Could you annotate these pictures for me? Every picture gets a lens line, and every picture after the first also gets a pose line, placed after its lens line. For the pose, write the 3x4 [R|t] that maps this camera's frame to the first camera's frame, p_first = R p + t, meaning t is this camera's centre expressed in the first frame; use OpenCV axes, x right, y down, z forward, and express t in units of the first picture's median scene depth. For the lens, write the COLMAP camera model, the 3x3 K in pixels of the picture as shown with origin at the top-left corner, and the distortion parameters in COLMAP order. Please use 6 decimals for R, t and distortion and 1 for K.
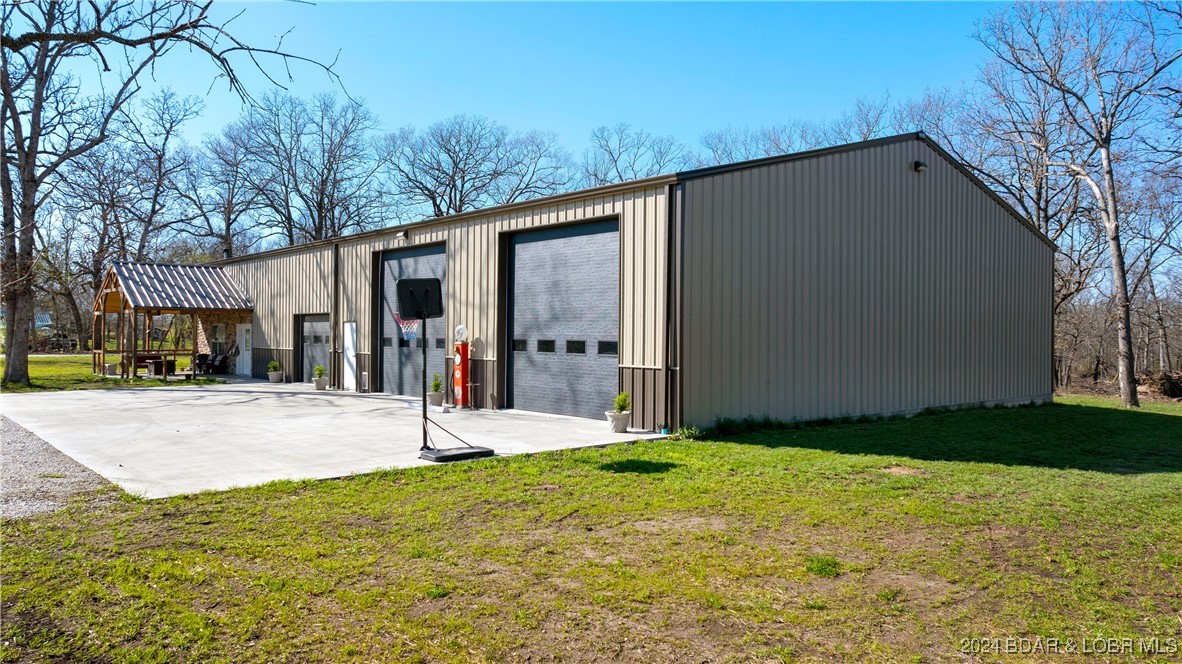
lens RADIAL K [[842.2, 0, 591.3], [0, 842.2, 326.5], [0, 0, 1]] dist [-0.000720, 0.001676]
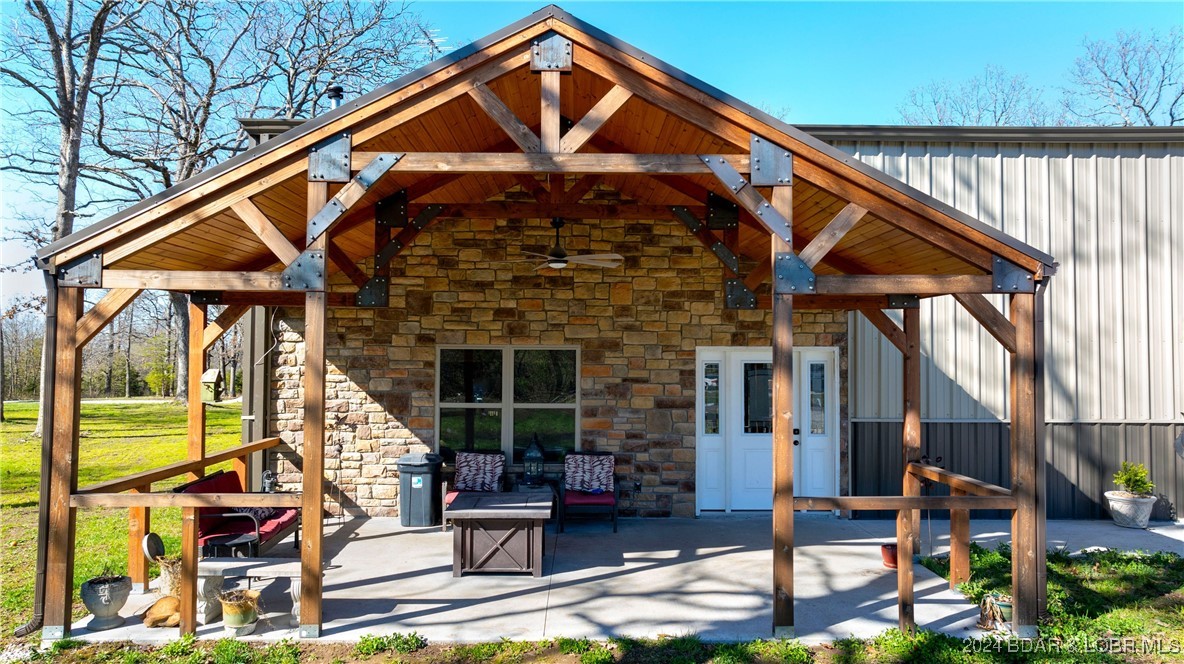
lens RADIAL K [[832.6, 0, 594.2], [0, 832.6, 328.4], [0, 0, 1]] dist [-0.001640, 0.004437]
pose [[0.639673, 0.019078, 0.768411, -0.907641], [-0.006761, 0.999793, -0.019193, -0.004229], [-0.768618, 0.007082, 0.639669, 1.121644]]
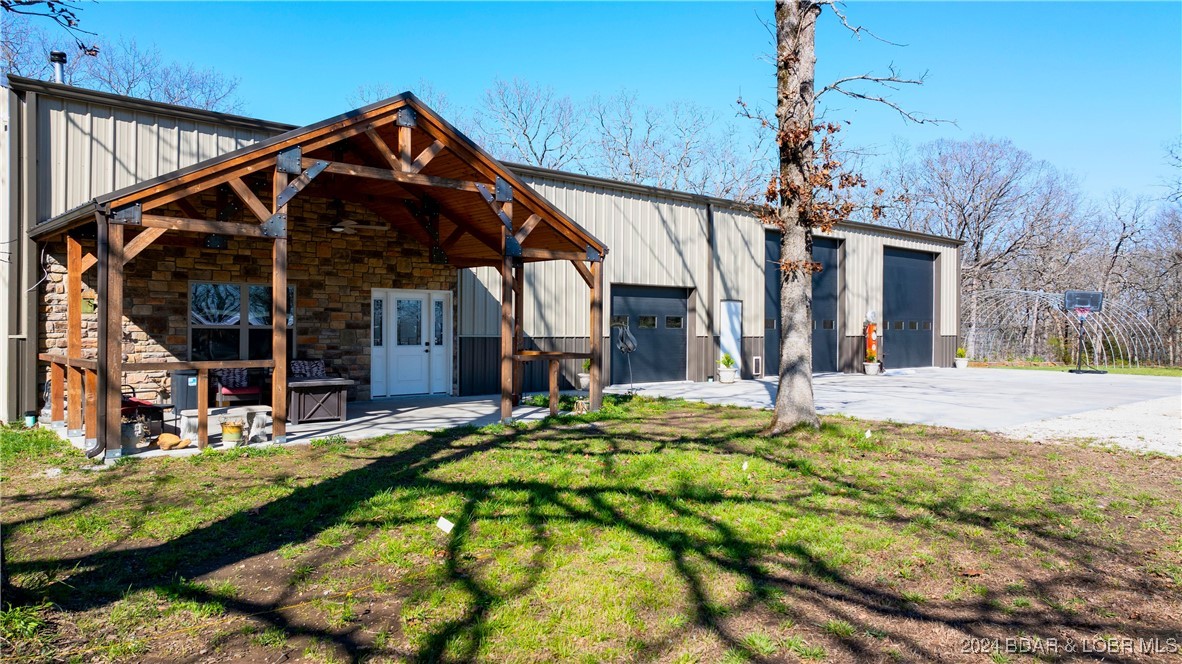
lens RADIAL K [[842.2, 0, 591.3], [0, 842.2, 326.5], [0, 0, 1]] dist [-0.000720, 0.001676]
pose [[-0.027166, -0.005818, 0.999614, -1.184614], [-0.015464, 0.999866, 0.005399, 0.018934], [-0.999511, -0.015311, -0.027253, 1.197812]]
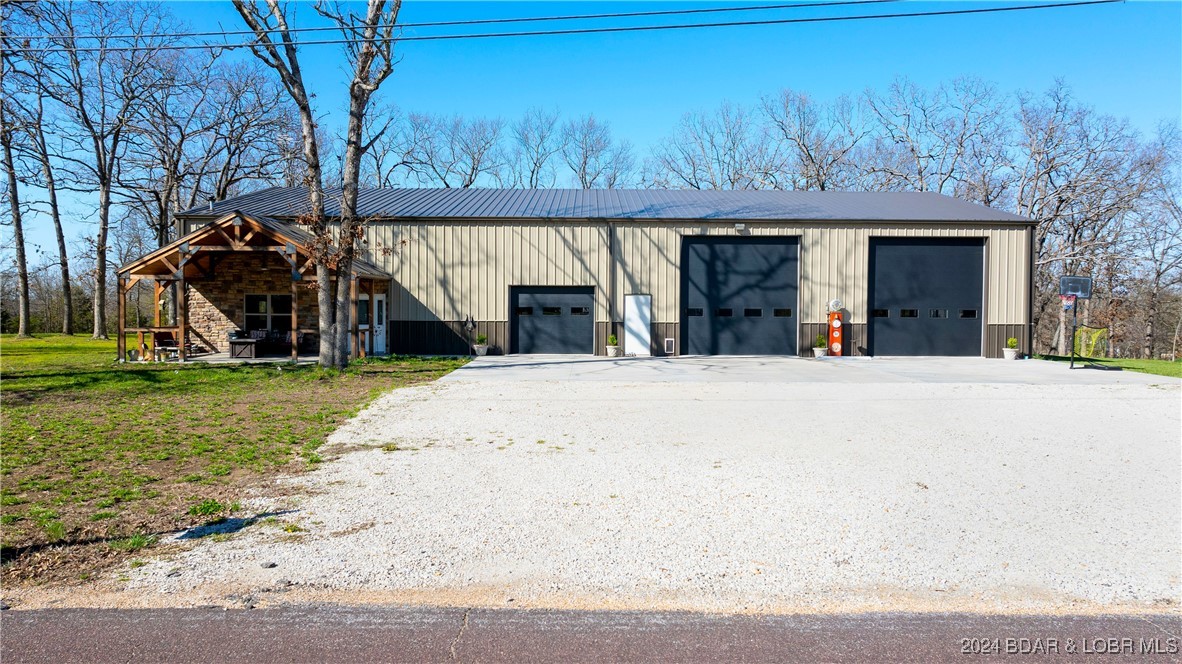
lens RADIAL K [[842.2, 0, 591.3], [0, 842.2, 326.5], [0, 0, 1]] dist [-0.000720, 0.001676]
pose [[0.651833, -0.022151, 0.758039, -1.216166], [-0.008121, 0.999312, 0.036185, -0.003409], [-0.758319, -0.029743, 0.651205, 0.317010]]
